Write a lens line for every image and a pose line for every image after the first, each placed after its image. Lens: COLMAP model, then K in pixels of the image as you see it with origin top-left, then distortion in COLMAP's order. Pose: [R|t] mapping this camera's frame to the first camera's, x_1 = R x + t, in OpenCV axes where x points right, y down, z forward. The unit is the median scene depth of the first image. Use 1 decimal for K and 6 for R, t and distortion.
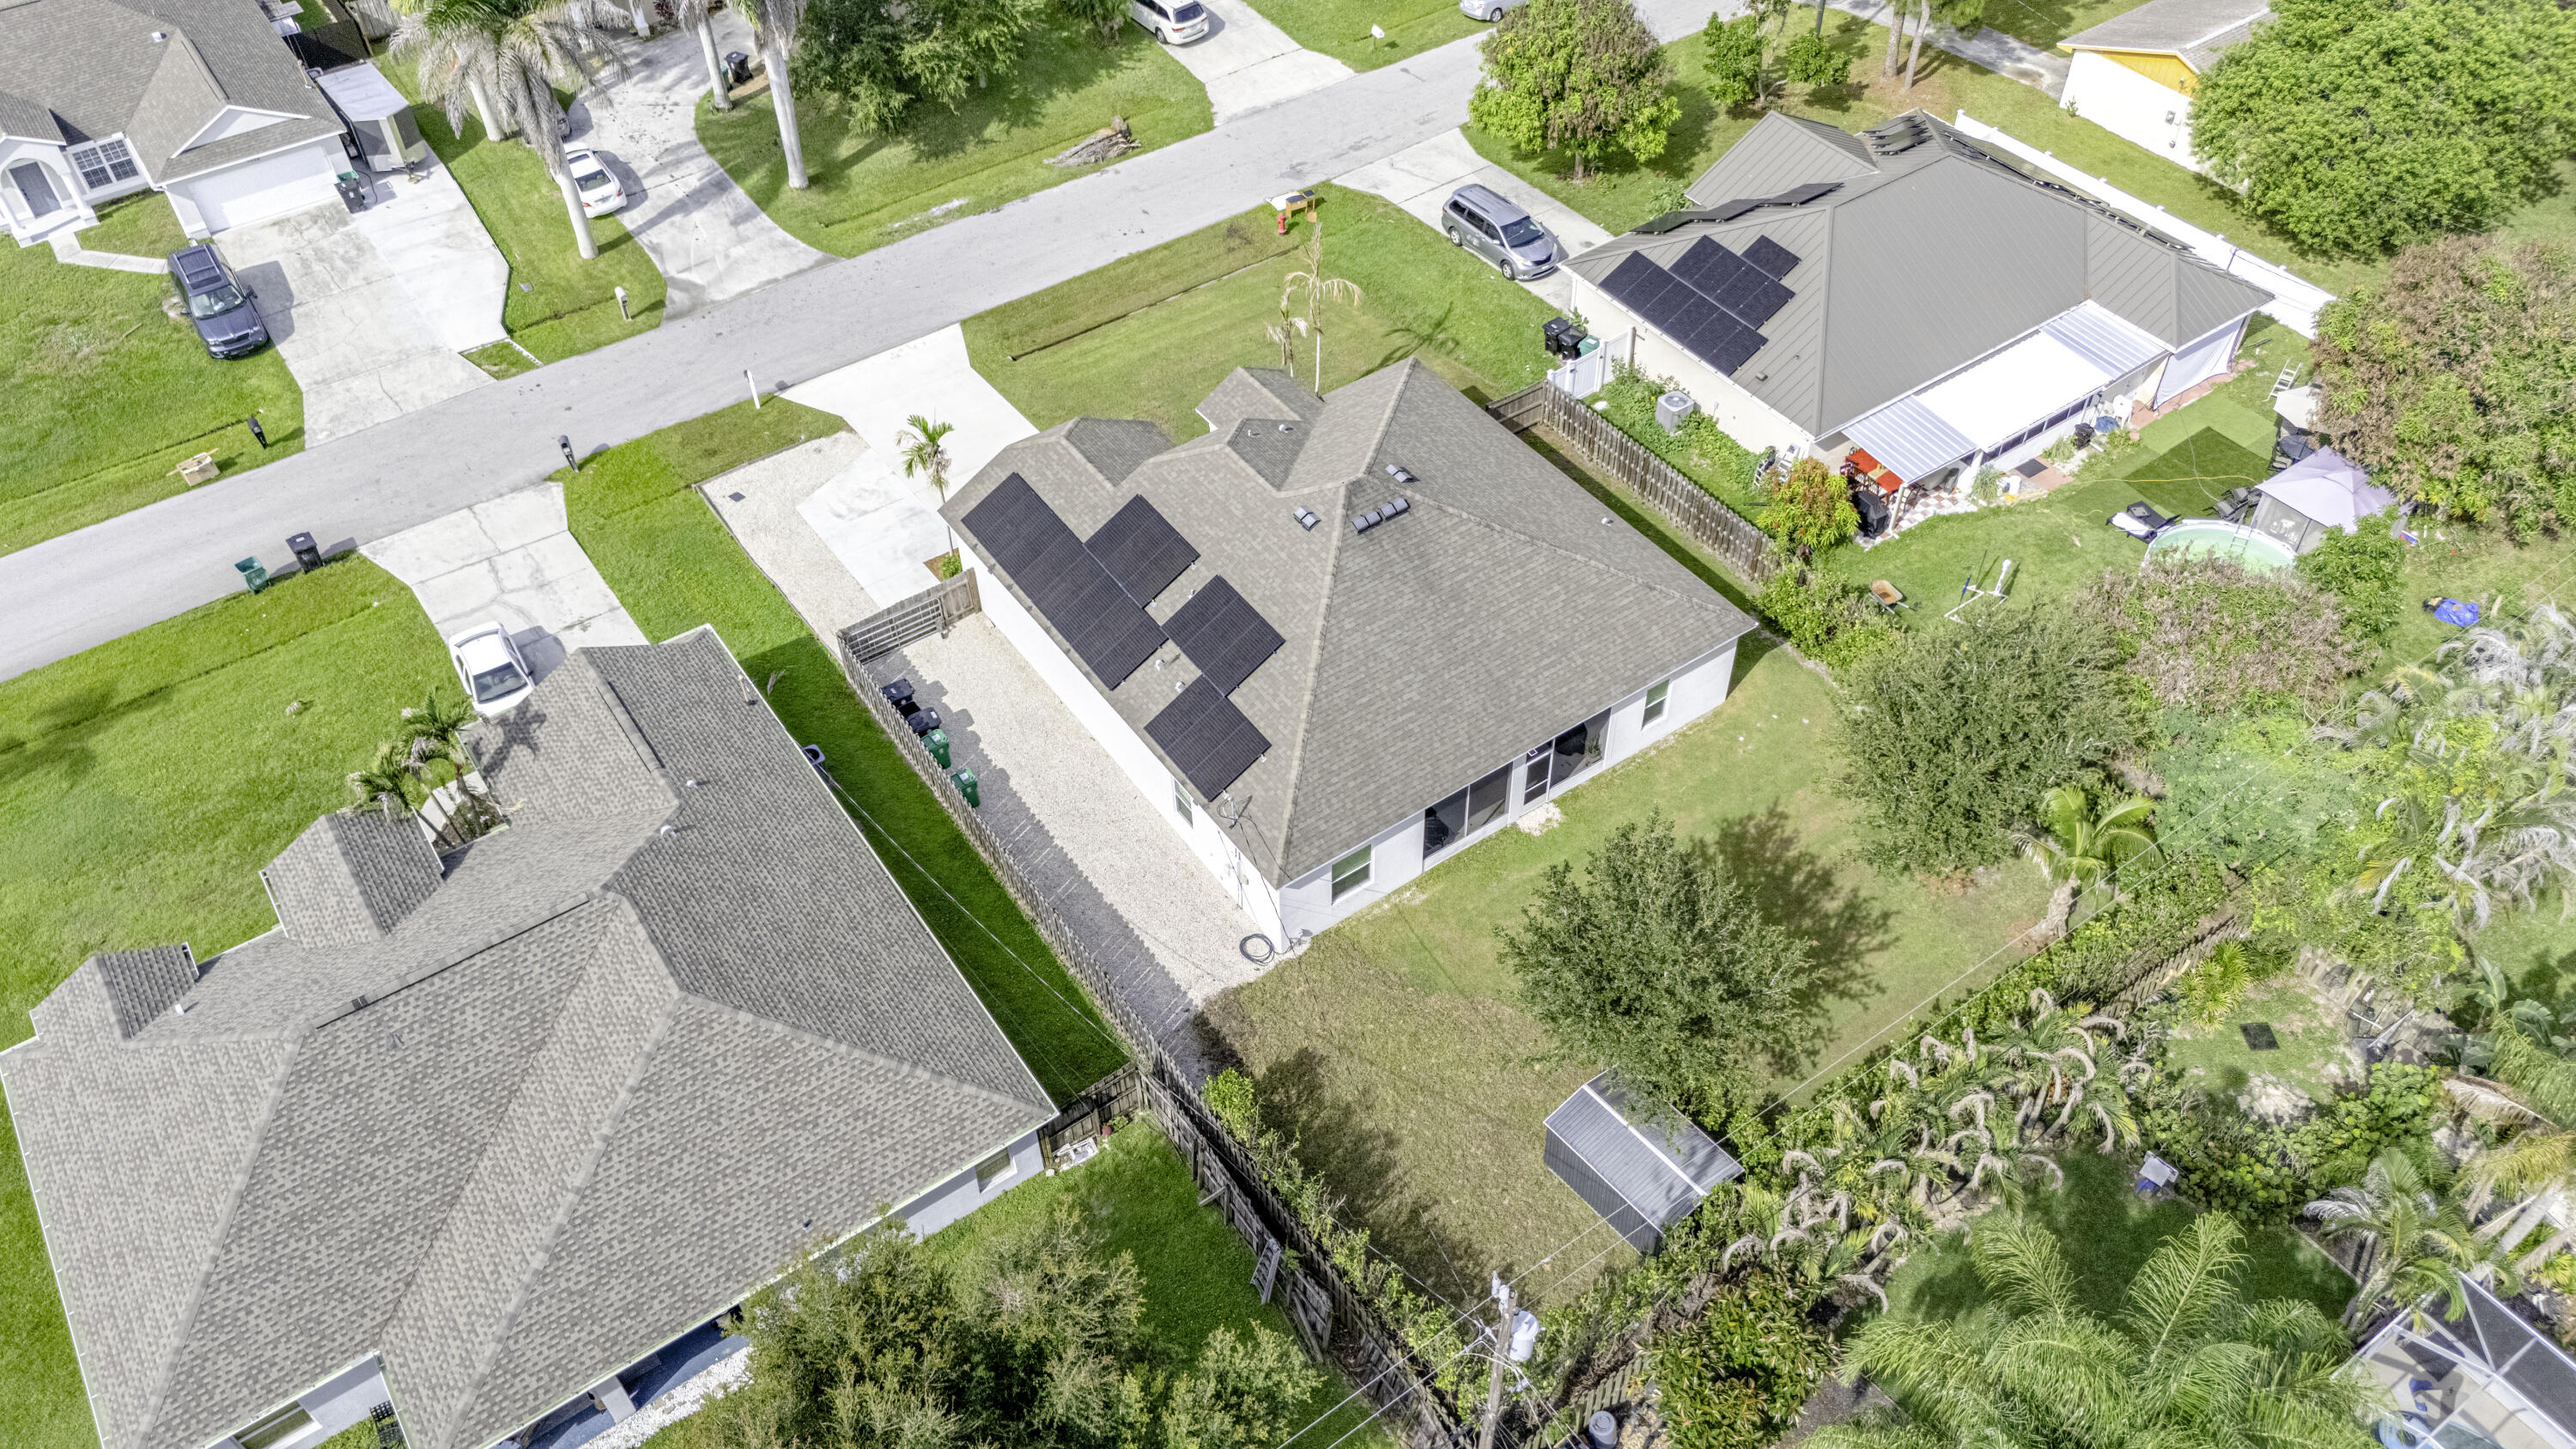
lens RADIAL K [[1888.0, 0, 1316.4], [0, 1888.0, 725.1], [0, 0, 1]] dist [0.038386, 0.001341]
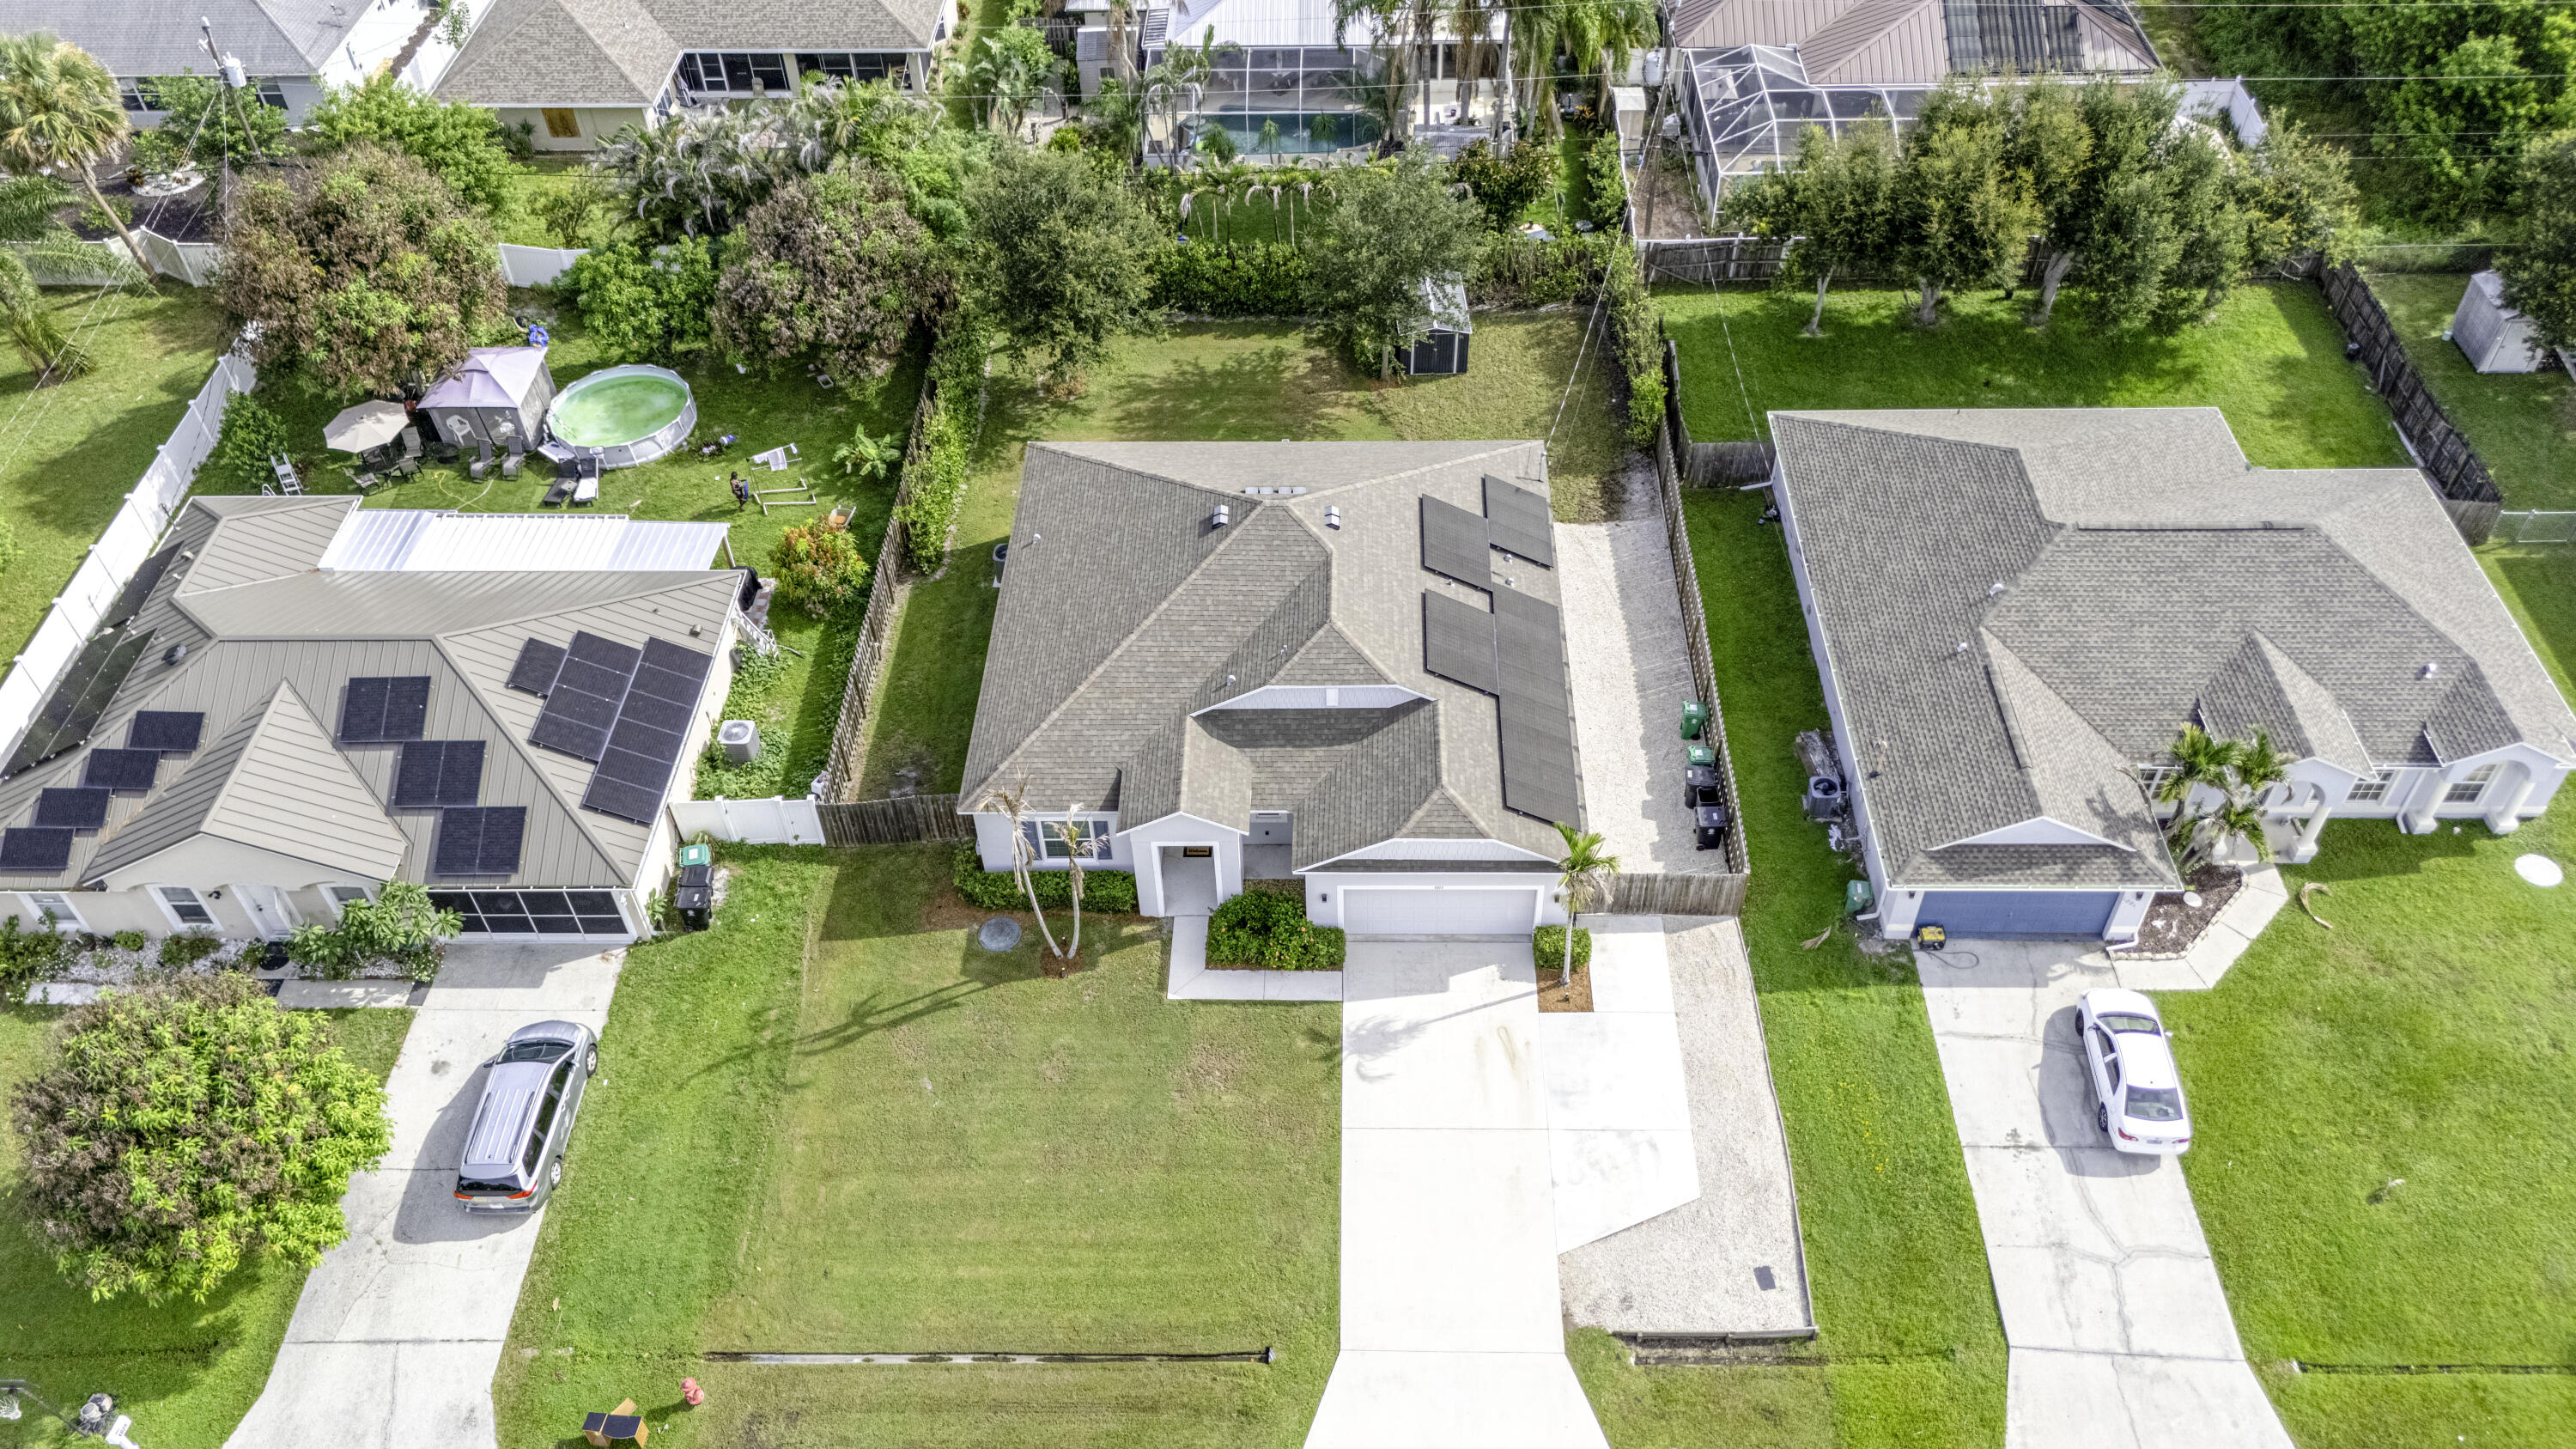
lens RADIAL K [[1924.5, 0, 1294.0], [0, 1924.5, 725.6], [0, 0, 1]] dist [0.051705, -0.039028]
pose [[-0.804410, -0.401982, 0.437419, -0.392990], [0.449699, 0.069109, 0.890503, -0.834682], [-0.388195, 0.913036, 0.125179, 0.789547]]
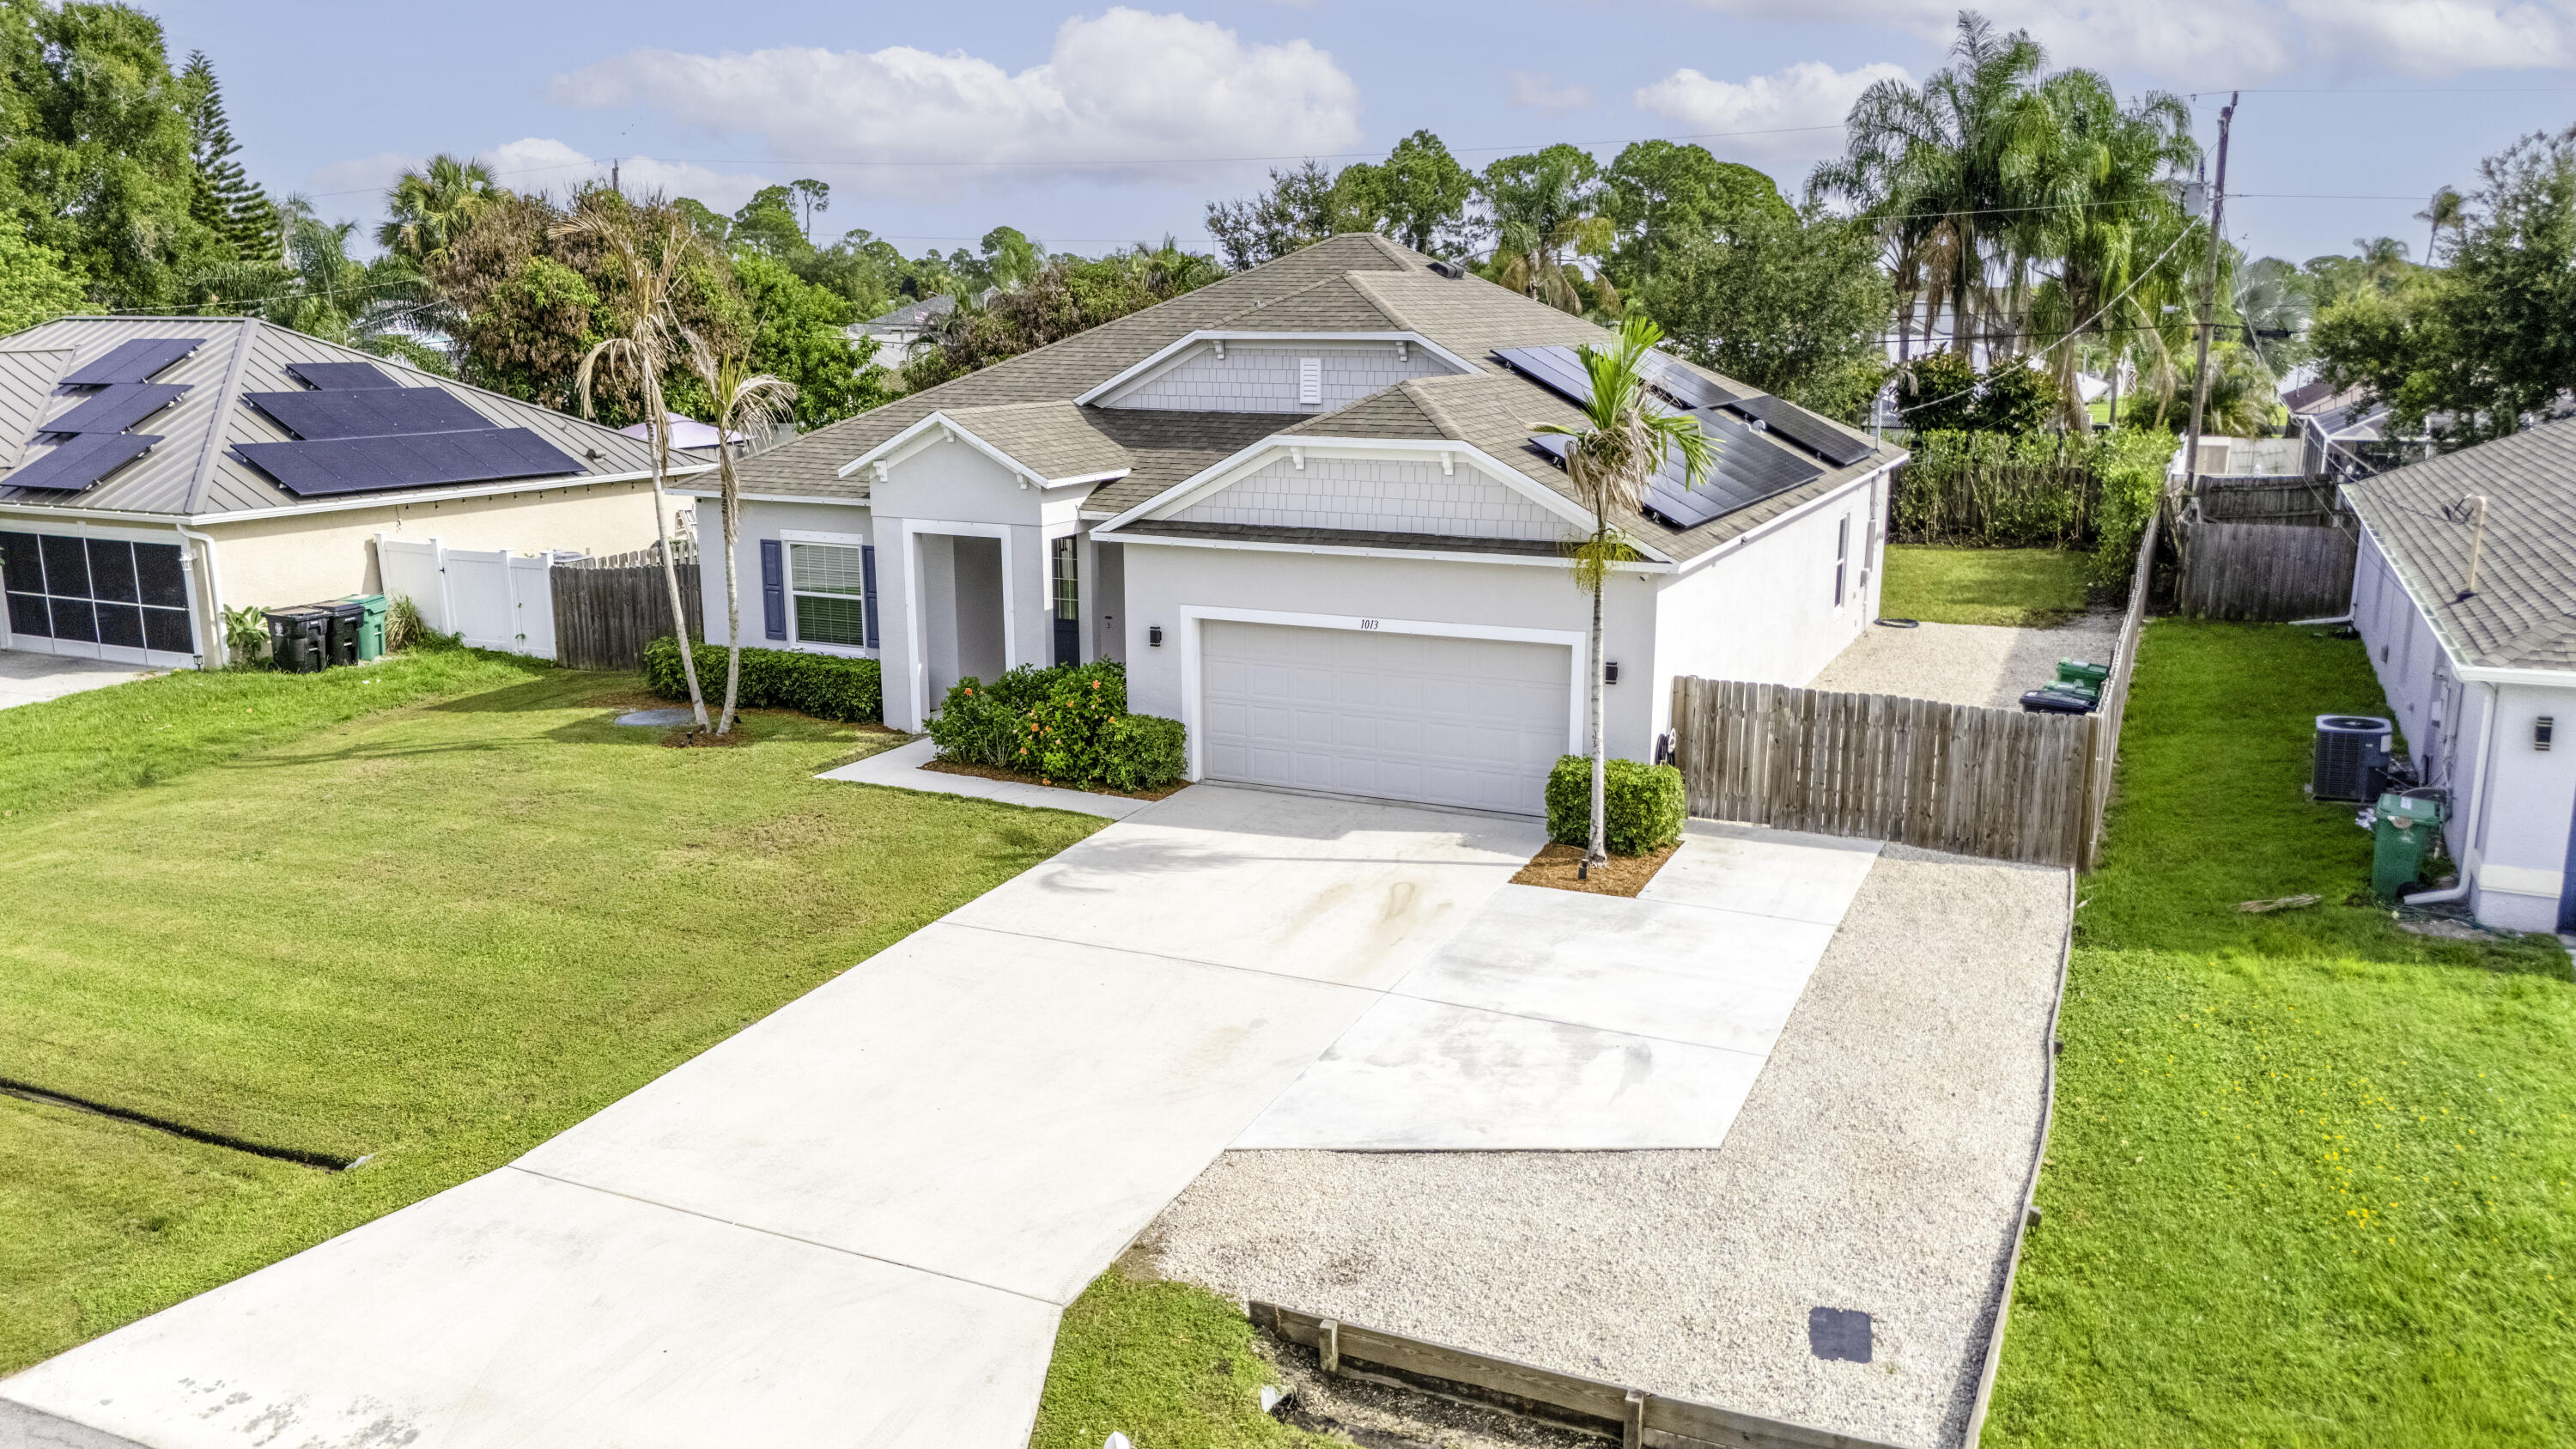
lens RADIAL K [[1912.0, 0, 1297.2], [0, 1912.0, 724.2], [0, 0, 1]] dist [0.092960, -0.123742]
pose [[-0.497941, -0.174631, 0.849446, -0.433638], [0.628478, 0.602270, 0.492226, -0.289958], [-0.597554, 0.778958, -0.190143, 1.016127]]
